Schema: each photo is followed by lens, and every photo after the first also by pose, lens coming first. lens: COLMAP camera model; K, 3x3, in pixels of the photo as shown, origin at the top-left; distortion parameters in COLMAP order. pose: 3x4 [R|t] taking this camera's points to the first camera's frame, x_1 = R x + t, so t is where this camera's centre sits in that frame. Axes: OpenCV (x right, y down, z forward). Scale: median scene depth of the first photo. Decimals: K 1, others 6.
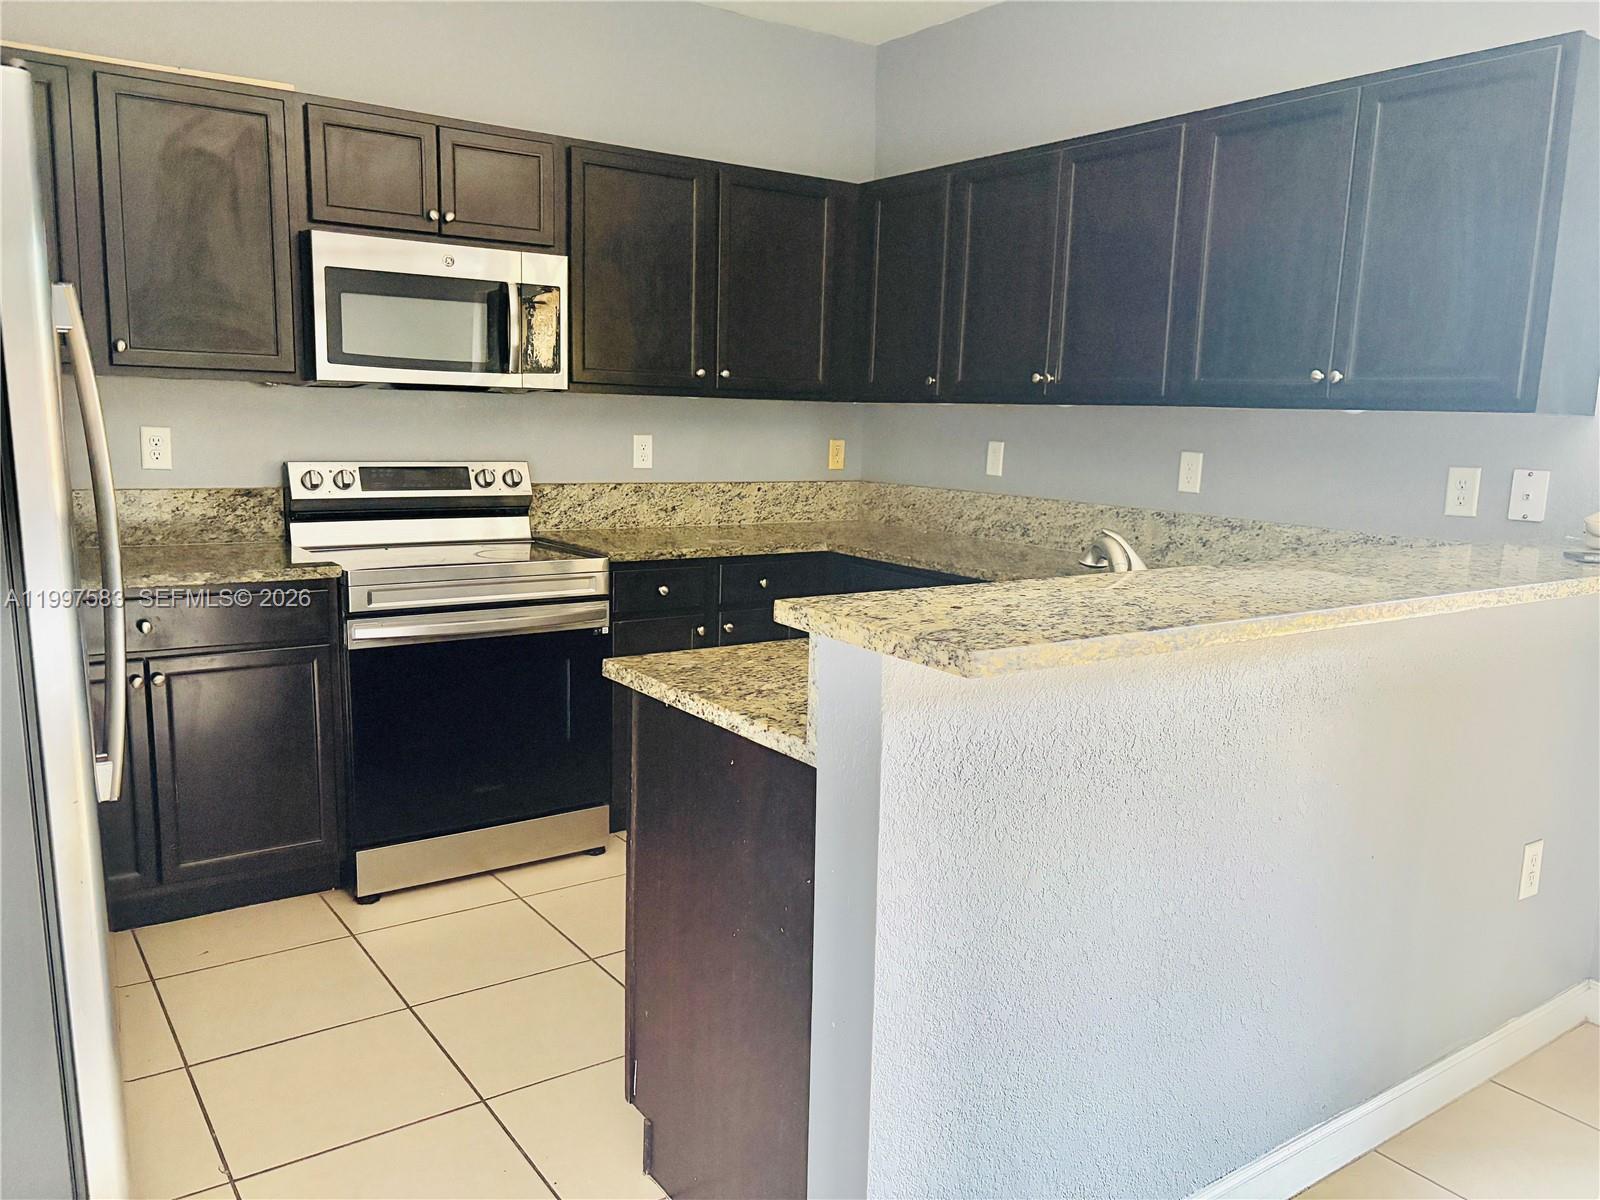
lens RADIAL K [[1211.9, 0, 800.0], [0, 1211.9, 600.0], [0, 0, 1]] dist [-0.004413, -0.008798]
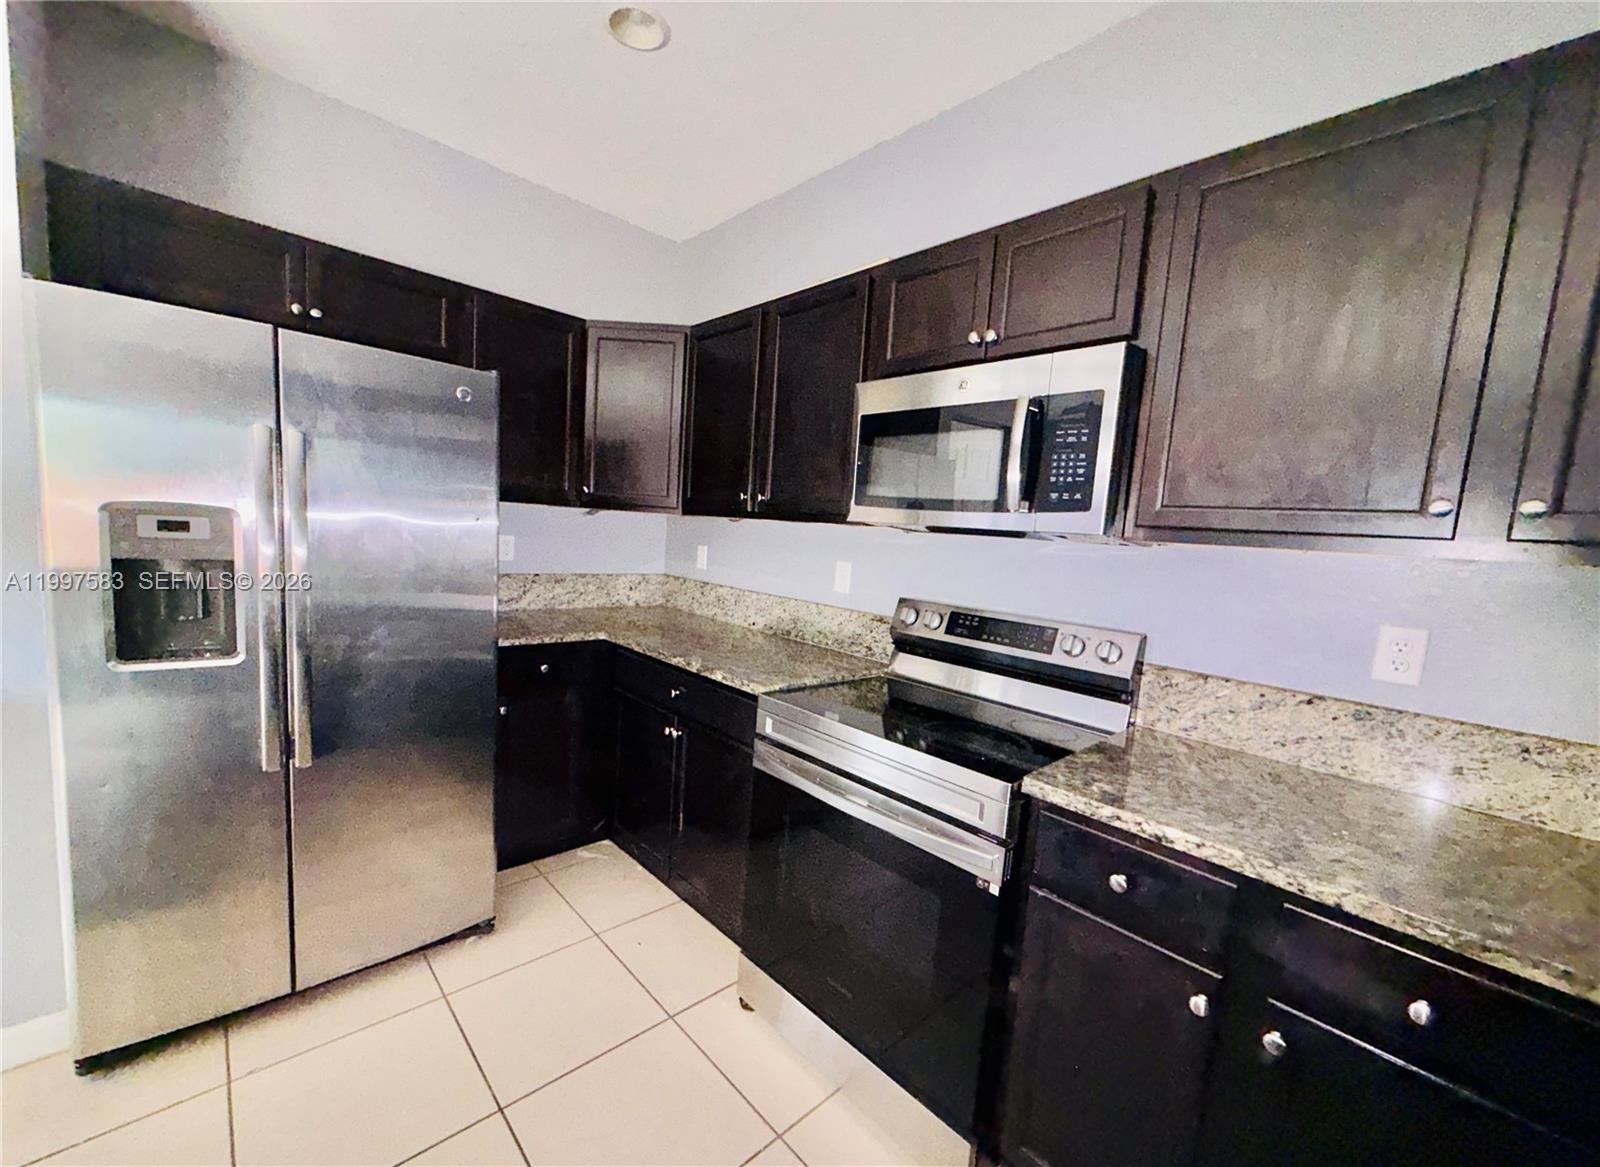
lens RADIAL K [[647.8, 0, 800.0], [0, 647.8, 583.5], [0, 0, 1]] dist [-0.000701, -0.000013]
pose [[0.135966, 0.062249, -0.988756, 0.161246], [-0.219167, 0.975187, 0.031256, -0.124674], [0.966167, 0.212453, 0.146235, 0.816685]]
